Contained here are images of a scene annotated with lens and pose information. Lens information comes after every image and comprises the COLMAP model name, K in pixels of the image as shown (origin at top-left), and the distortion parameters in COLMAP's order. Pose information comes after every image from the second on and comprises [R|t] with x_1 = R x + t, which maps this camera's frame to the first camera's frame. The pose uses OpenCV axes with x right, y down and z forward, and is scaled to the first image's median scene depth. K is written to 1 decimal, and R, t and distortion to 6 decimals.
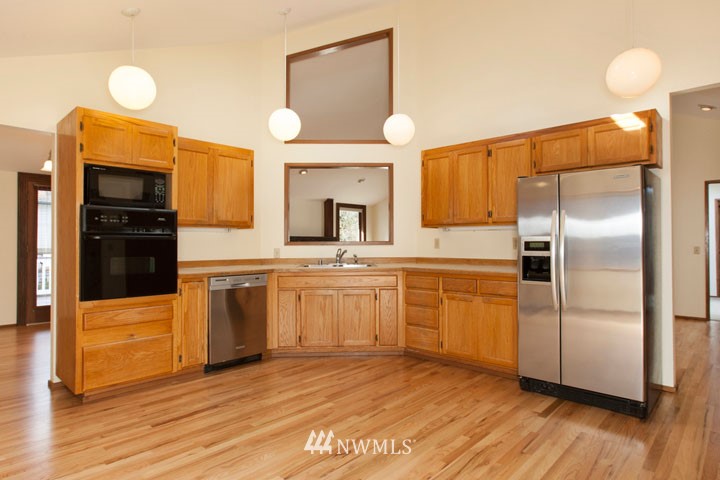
lens RADIAL K [[415.6, 0, 360.0], [0, 415.6, 240.0], [0, 0, 1]] dist [-0.013161, 0.000382]
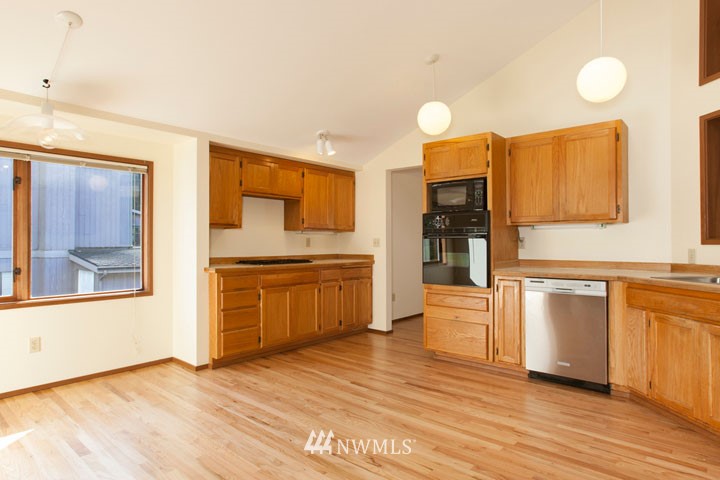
lens RADIAL K [[415.6, 0, 360.0], [0, 415.6, 240.0], [0, 0, 1]] dist [-0.013161, 0.000382]
pose [[0.035665, -0.002283, -0.999361, 0.641874], [0.010148, 0.999947, -0.001923, 0.002794], [0.999312, -0.010073, 0.035686, 0.656874]]
